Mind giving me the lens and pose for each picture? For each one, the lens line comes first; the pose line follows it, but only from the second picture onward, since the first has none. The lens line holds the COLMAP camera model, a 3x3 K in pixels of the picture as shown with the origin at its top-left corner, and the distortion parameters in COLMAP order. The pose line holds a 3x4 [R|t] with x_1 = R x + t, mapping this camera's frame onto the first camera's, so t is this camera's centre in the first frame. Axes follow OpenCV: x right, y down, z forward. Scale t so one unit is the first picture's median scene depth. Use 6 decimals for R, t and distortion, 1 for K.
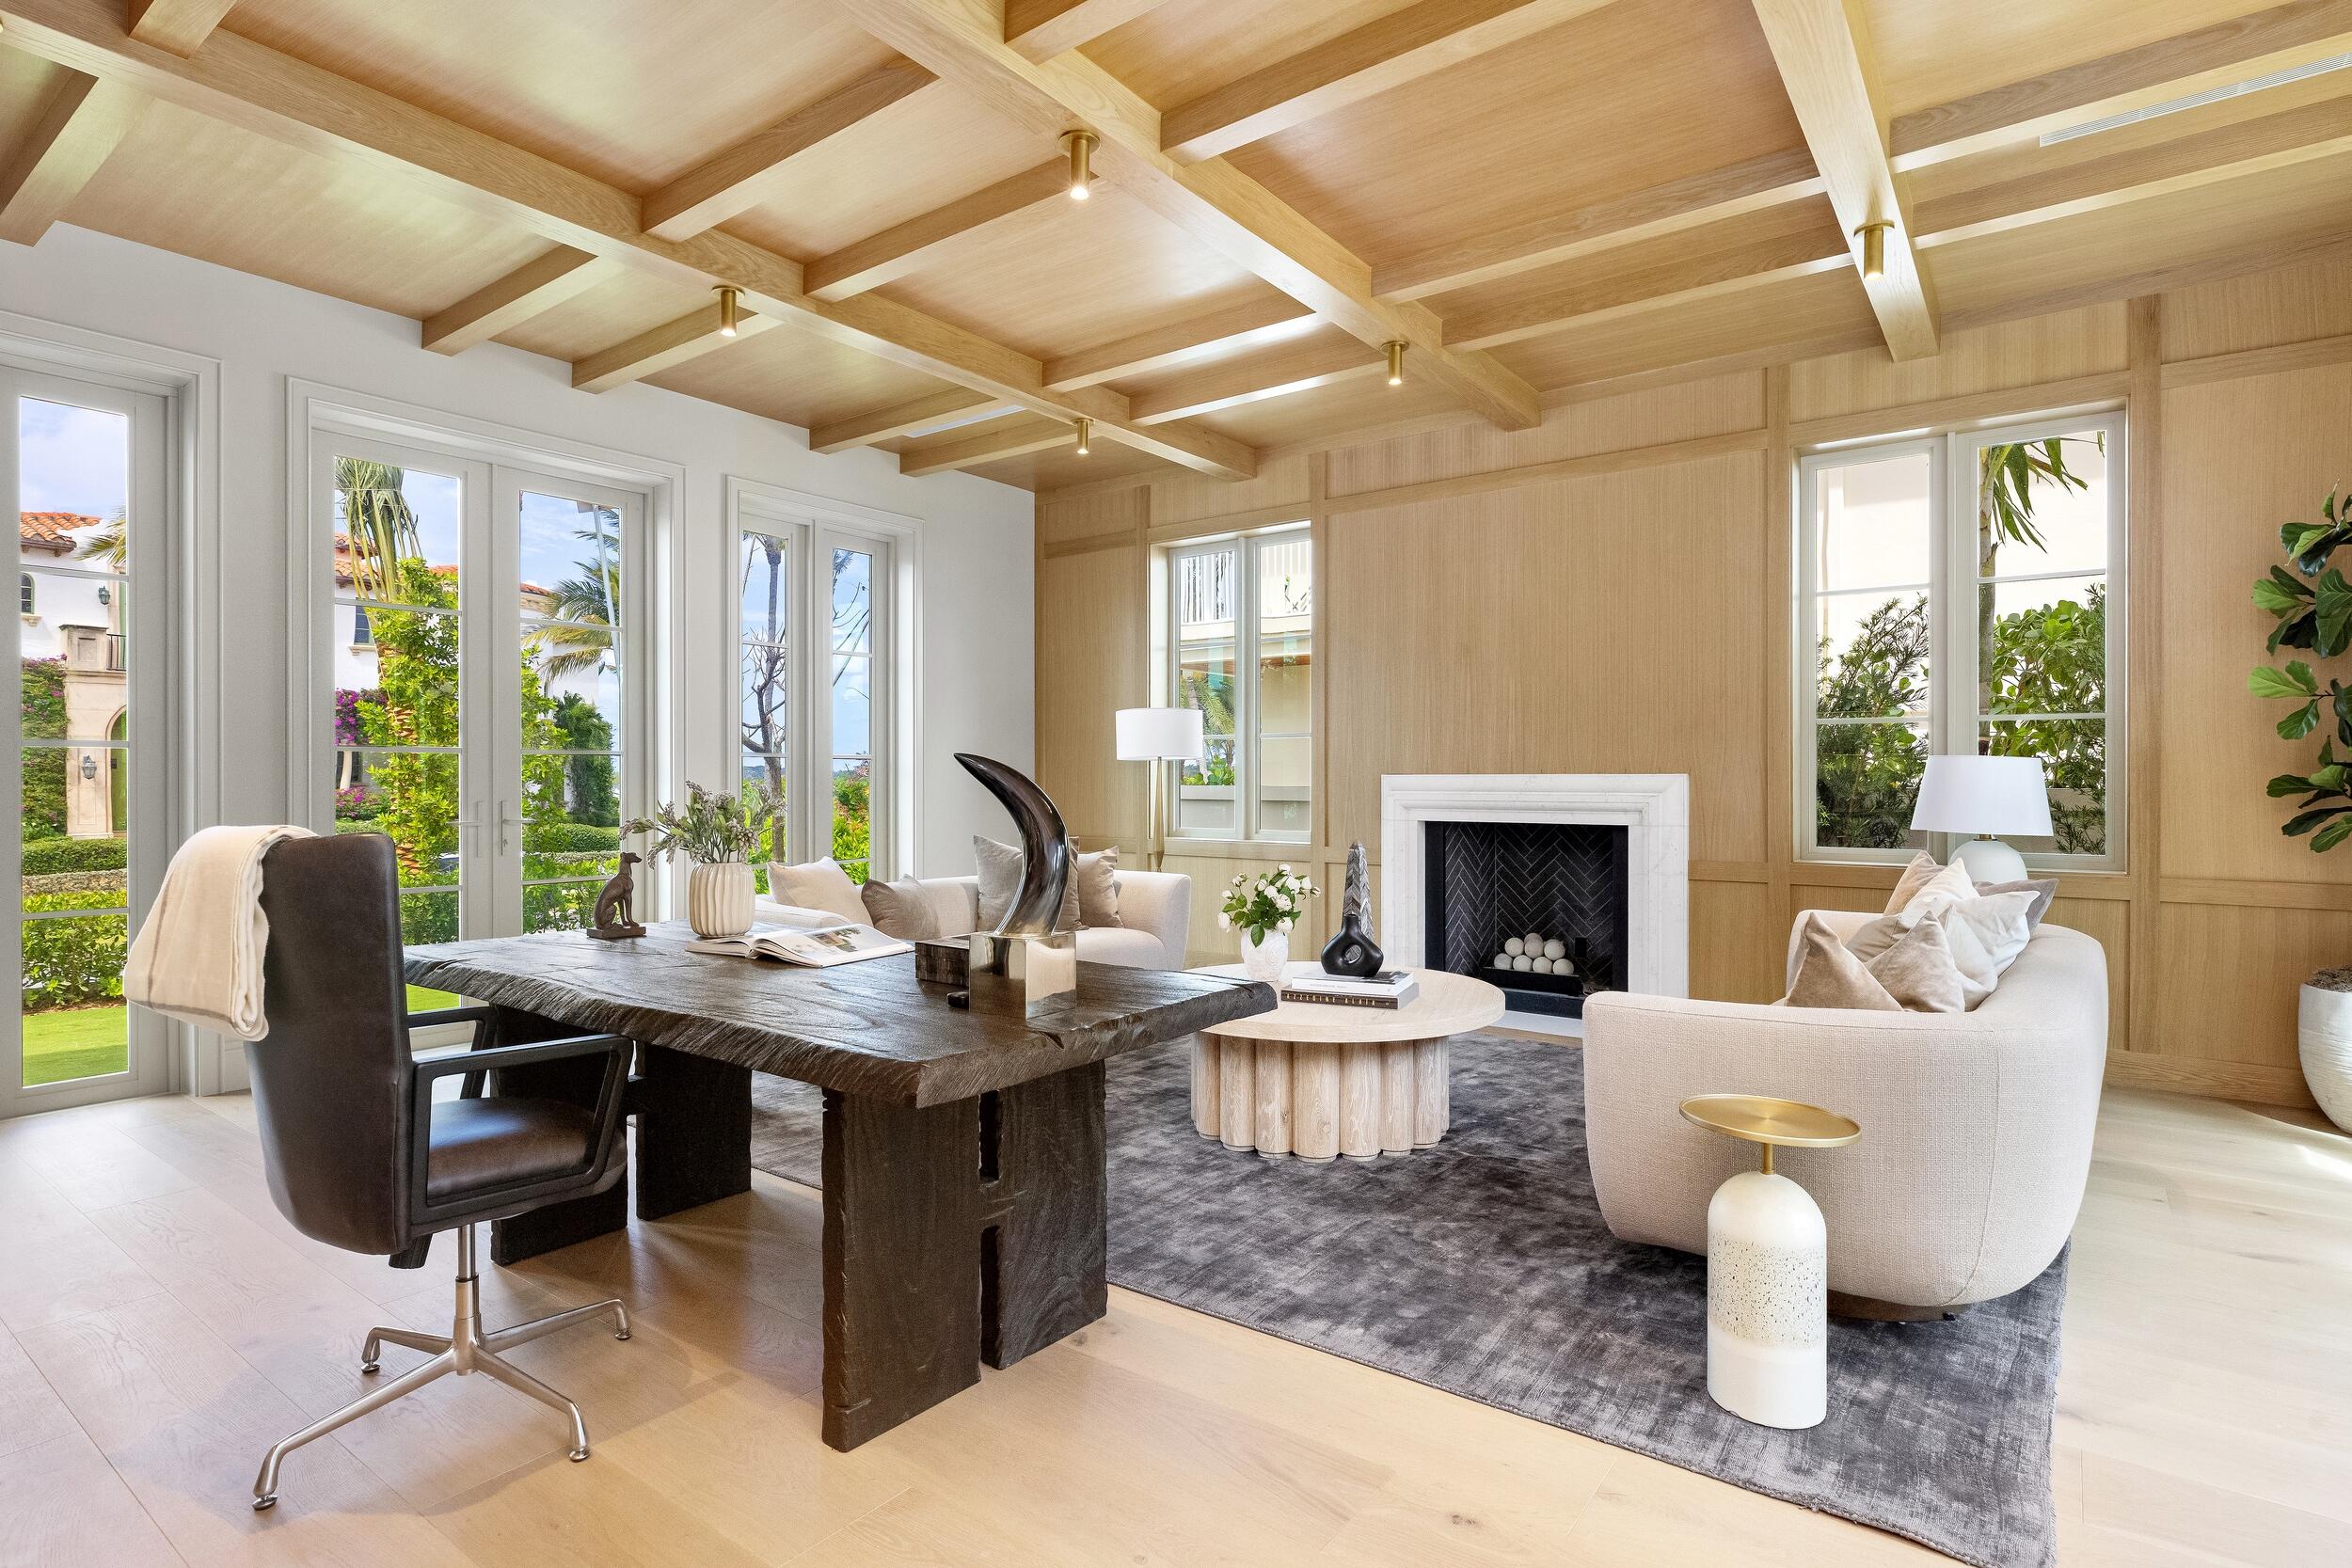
lens RADIAL K [[1189.3, 0, 1176.0], [0, 1189.3, 784.0], [0, 0, 1]] dist [-0.001111, -0.000255]
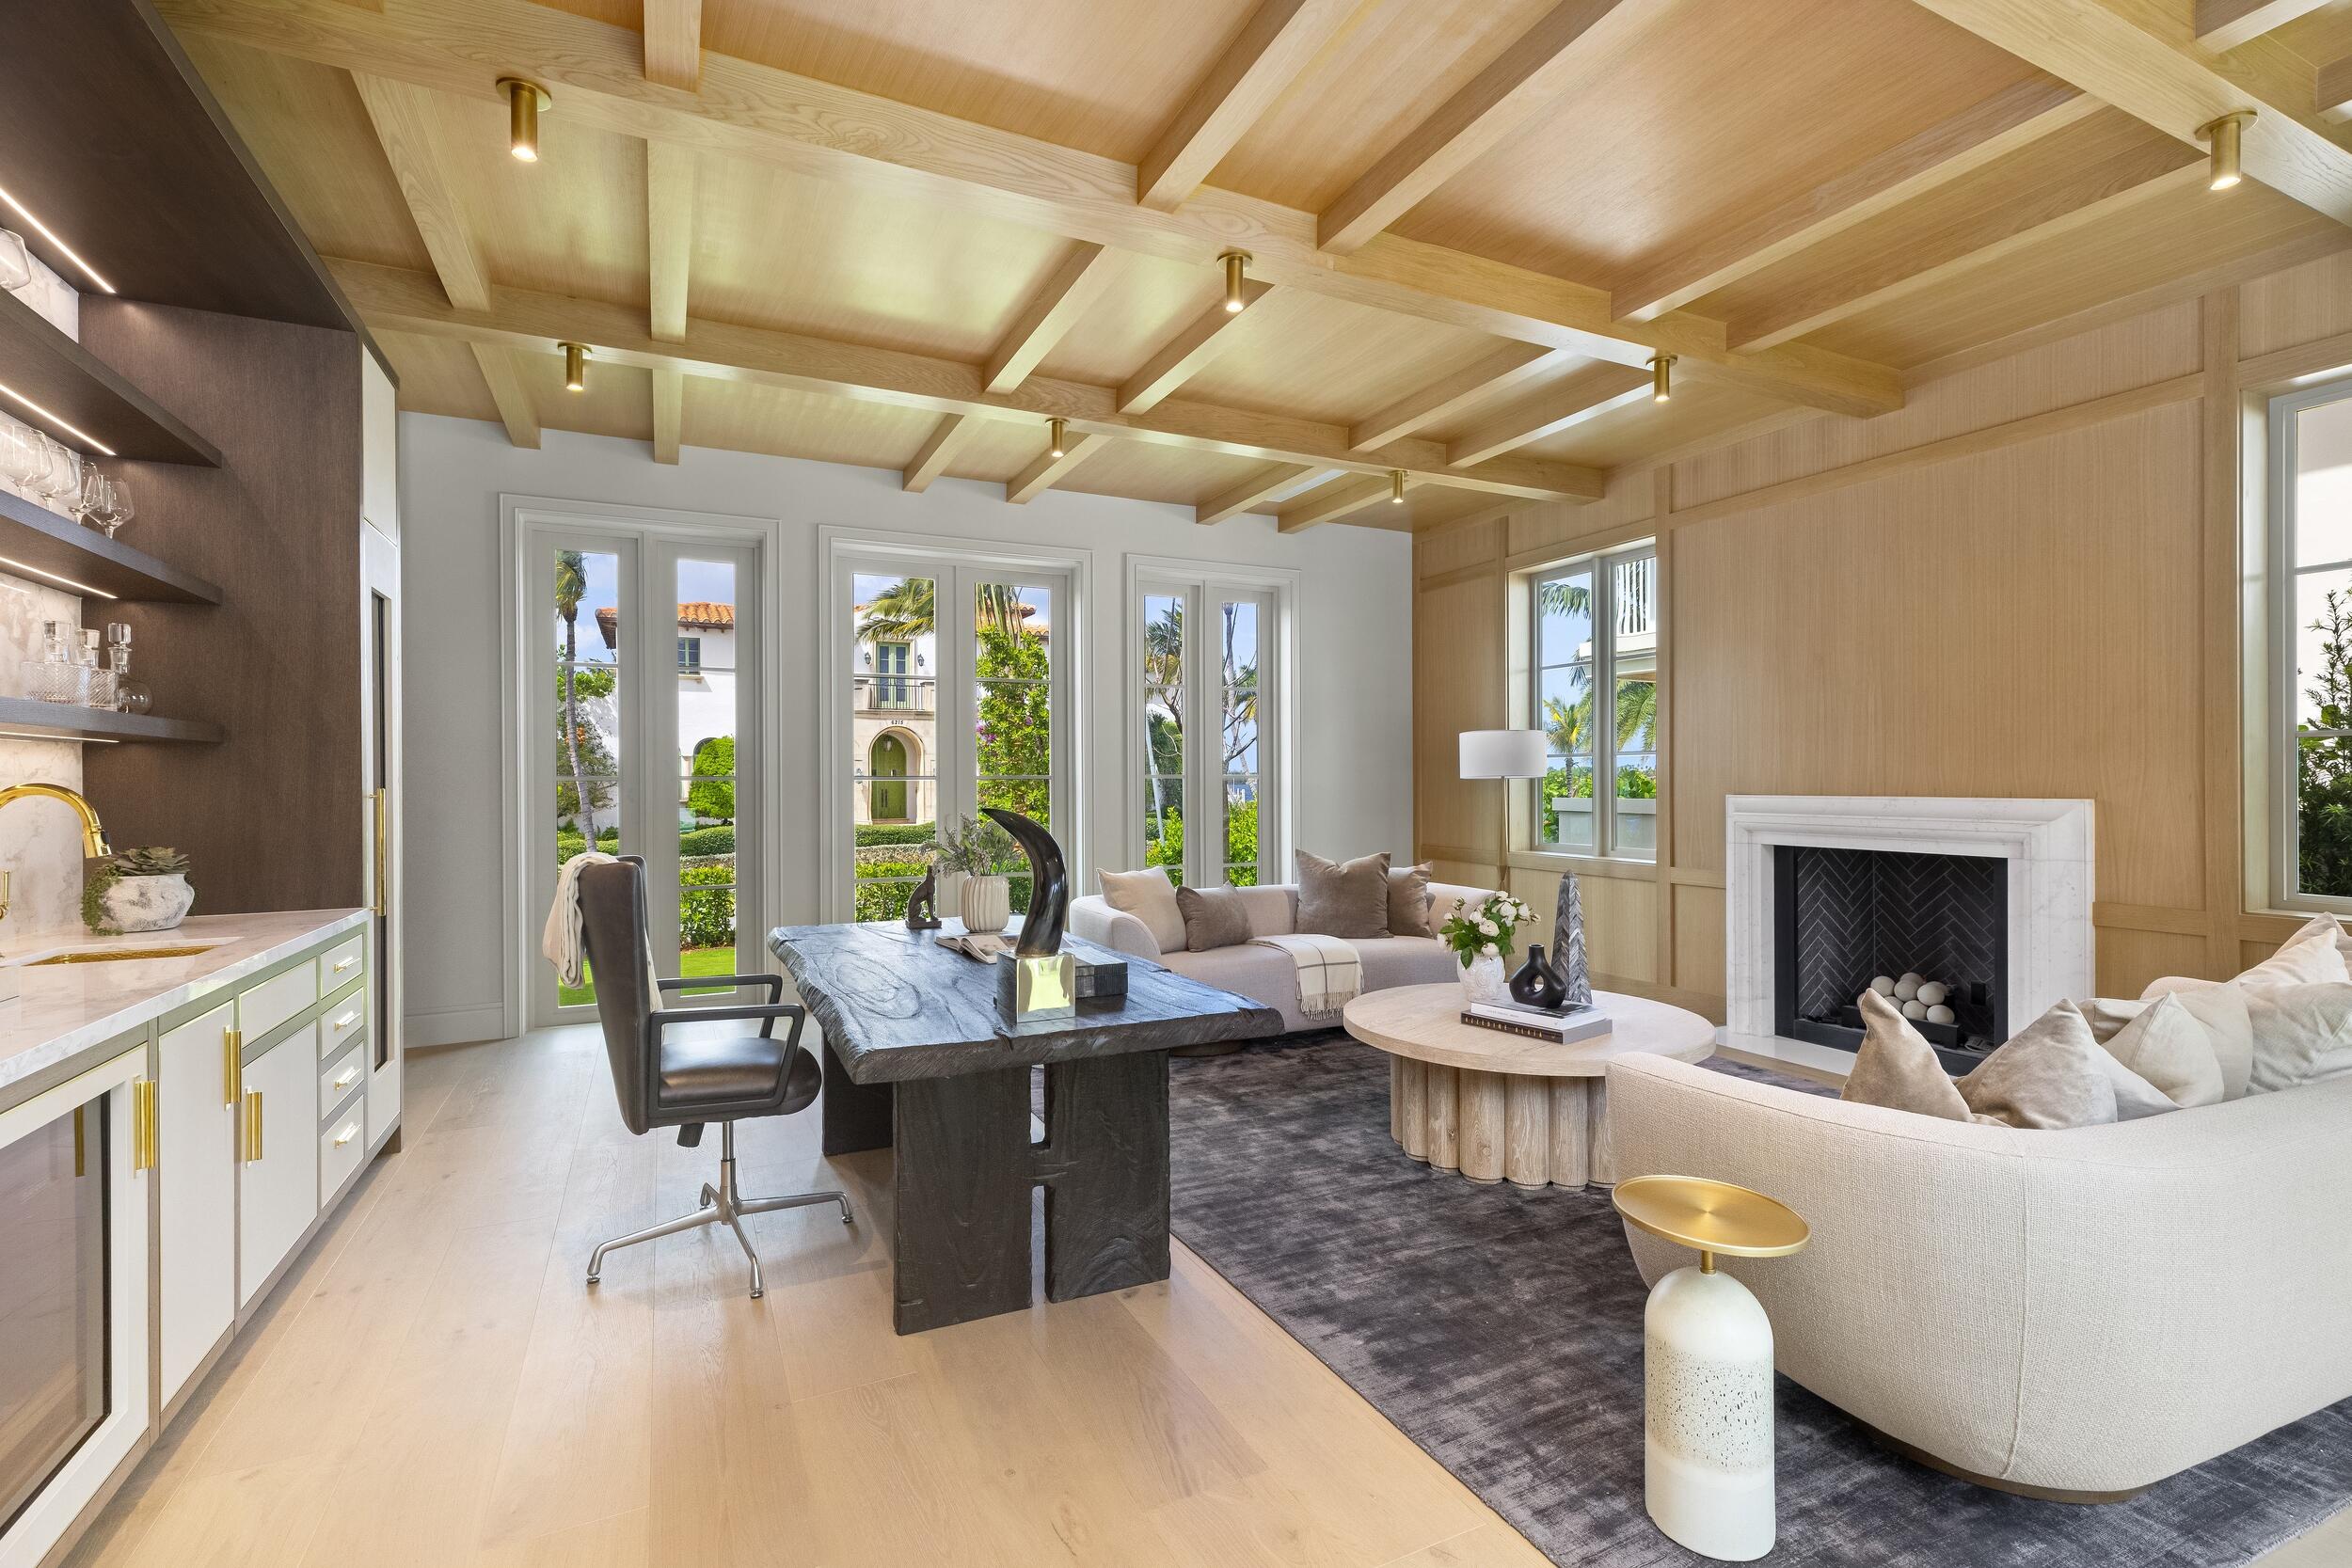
lens RADIAL K [[1073.1, 0, 1176.0], [0, 1073.1, 784.0], [0, 0, 1]] dist [0.004390, 0.000187]
pose [[0.886352, -0.001849, -0.463008, 0.240001], [0.002215, 0.999998, 0.000248, -0.023465], [0.463006, -0.001245, 0.886354, 0.034089]]
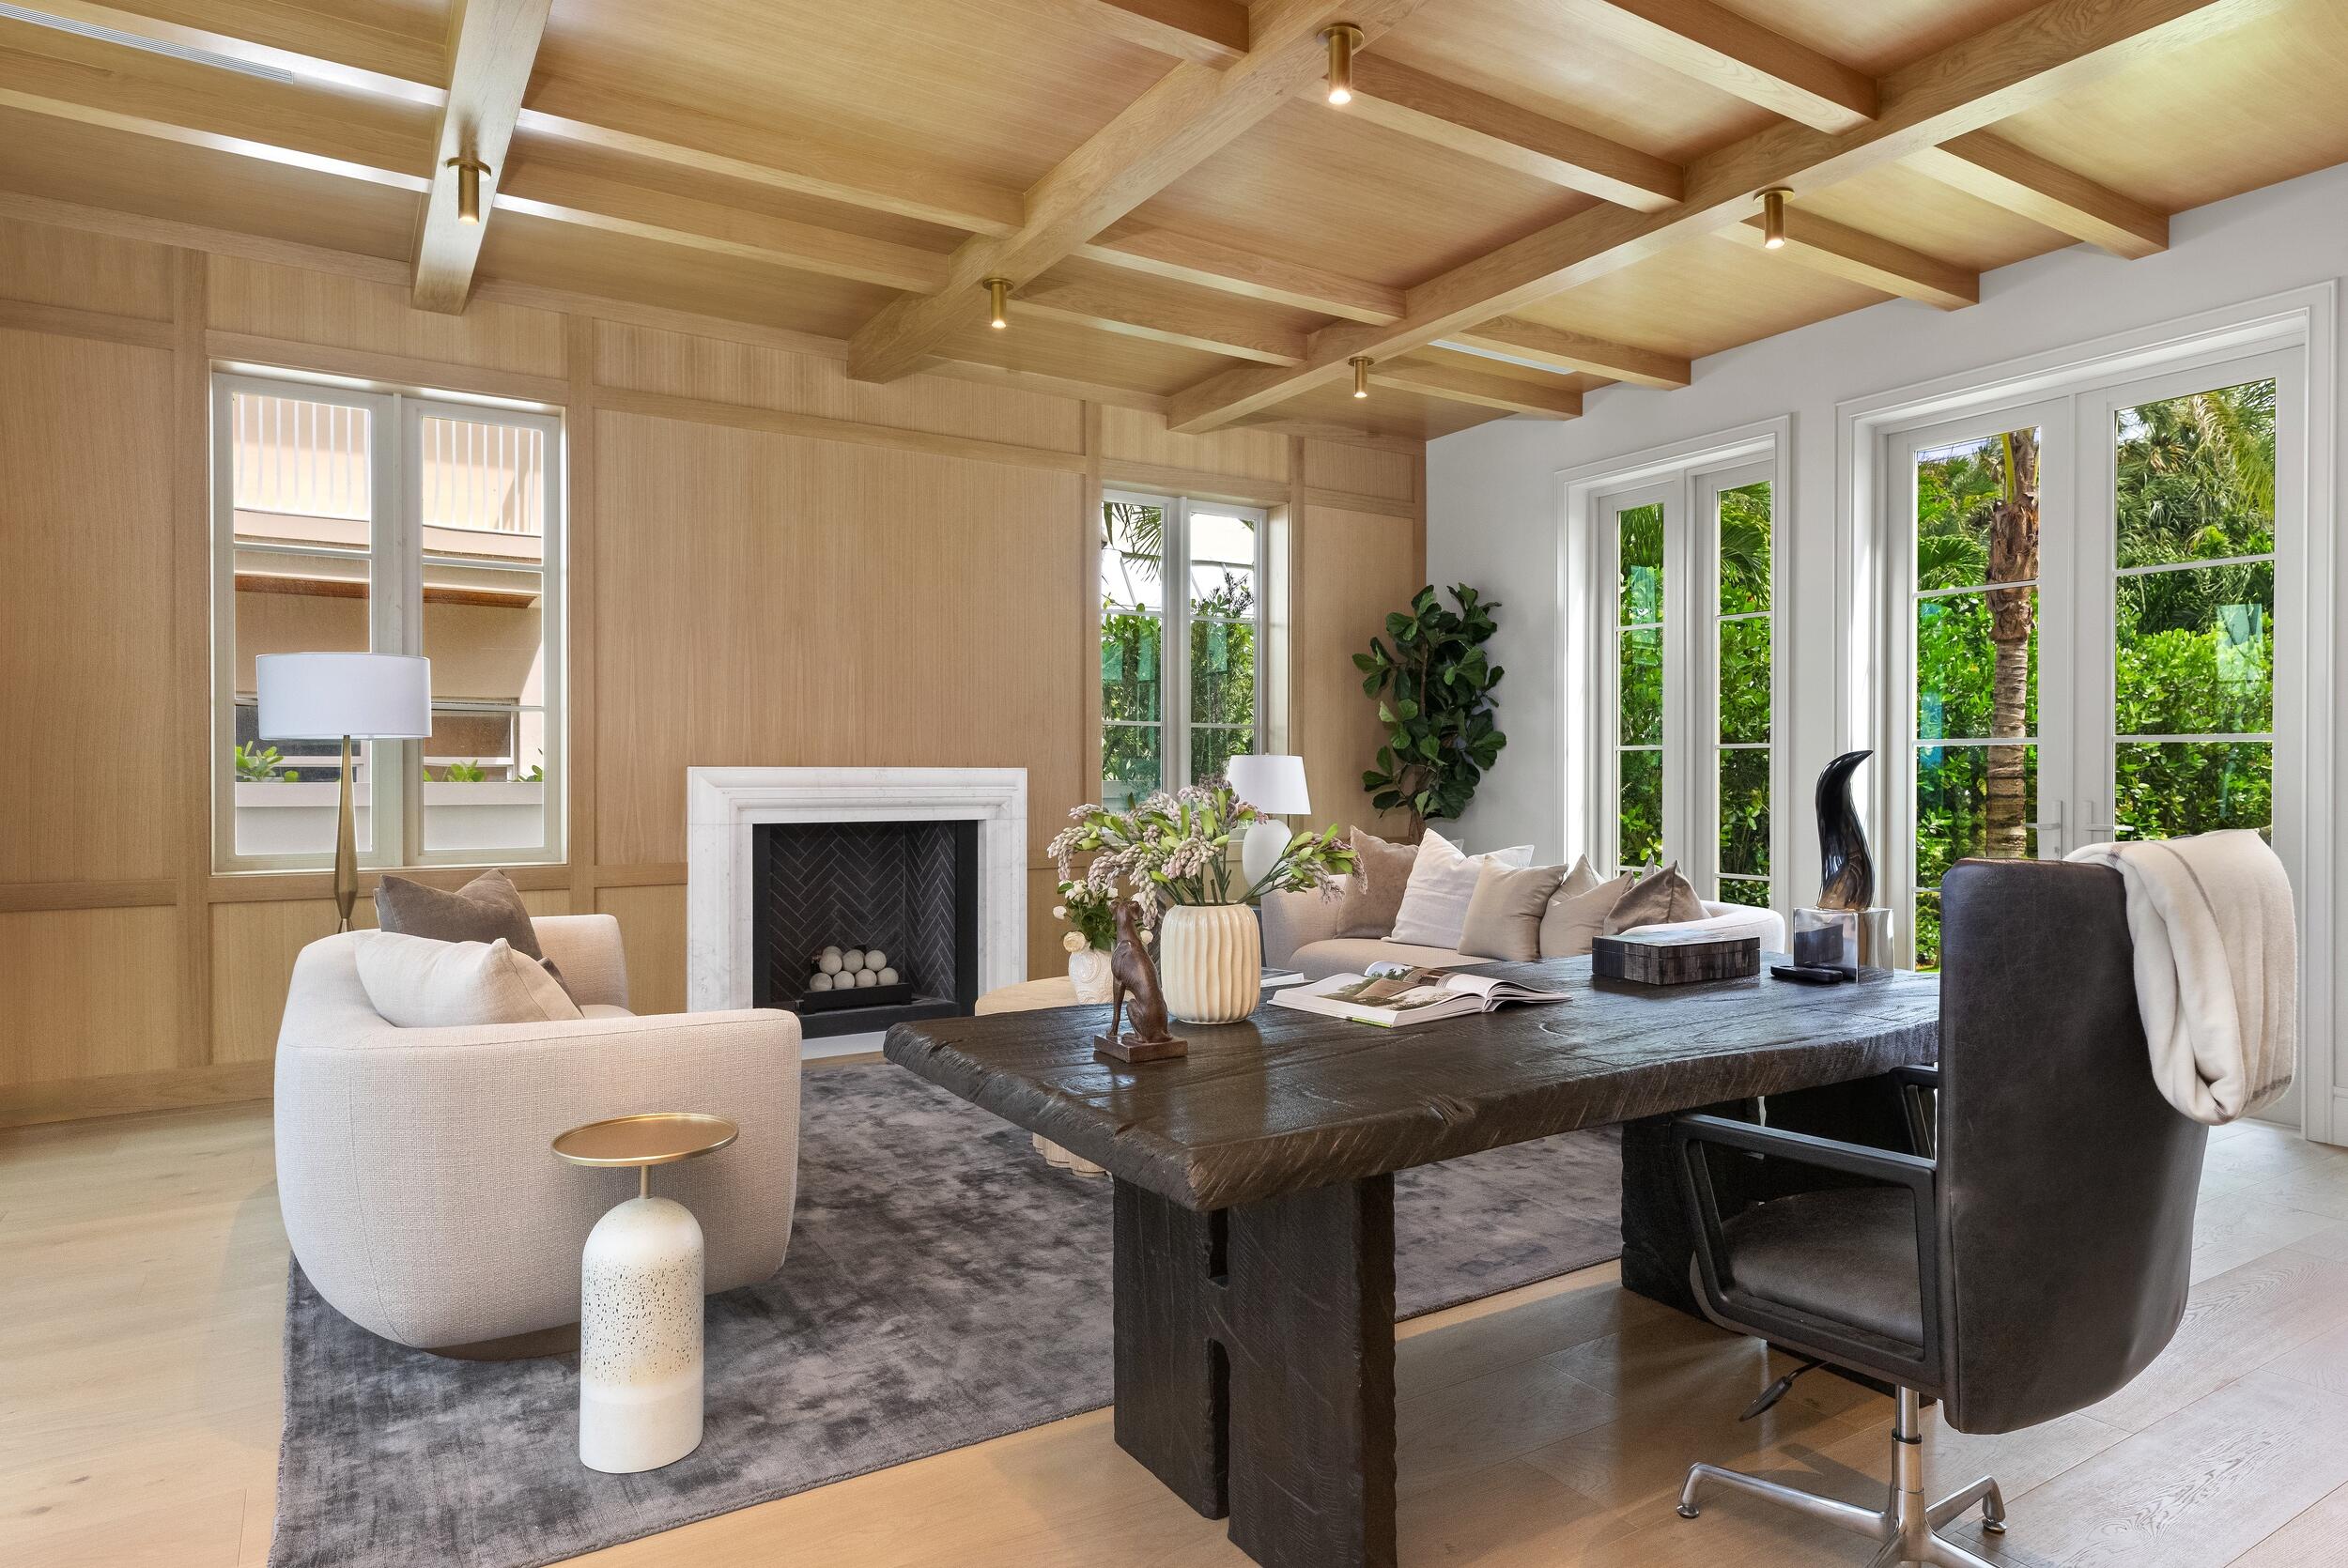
lens RADIAL K [[1345.3, 0, 1174.0], [0, 1345.3, 784.0], [0, 0, 1]] dist [-0.002085, -0.000614]
pose [[0.361523, -0.005087, 0.932349, -0.704285], [0.002074, 0.999987, 0.004652, 0.000388], [-0.932361, 0.000251, 0.361529, 0.517962]]
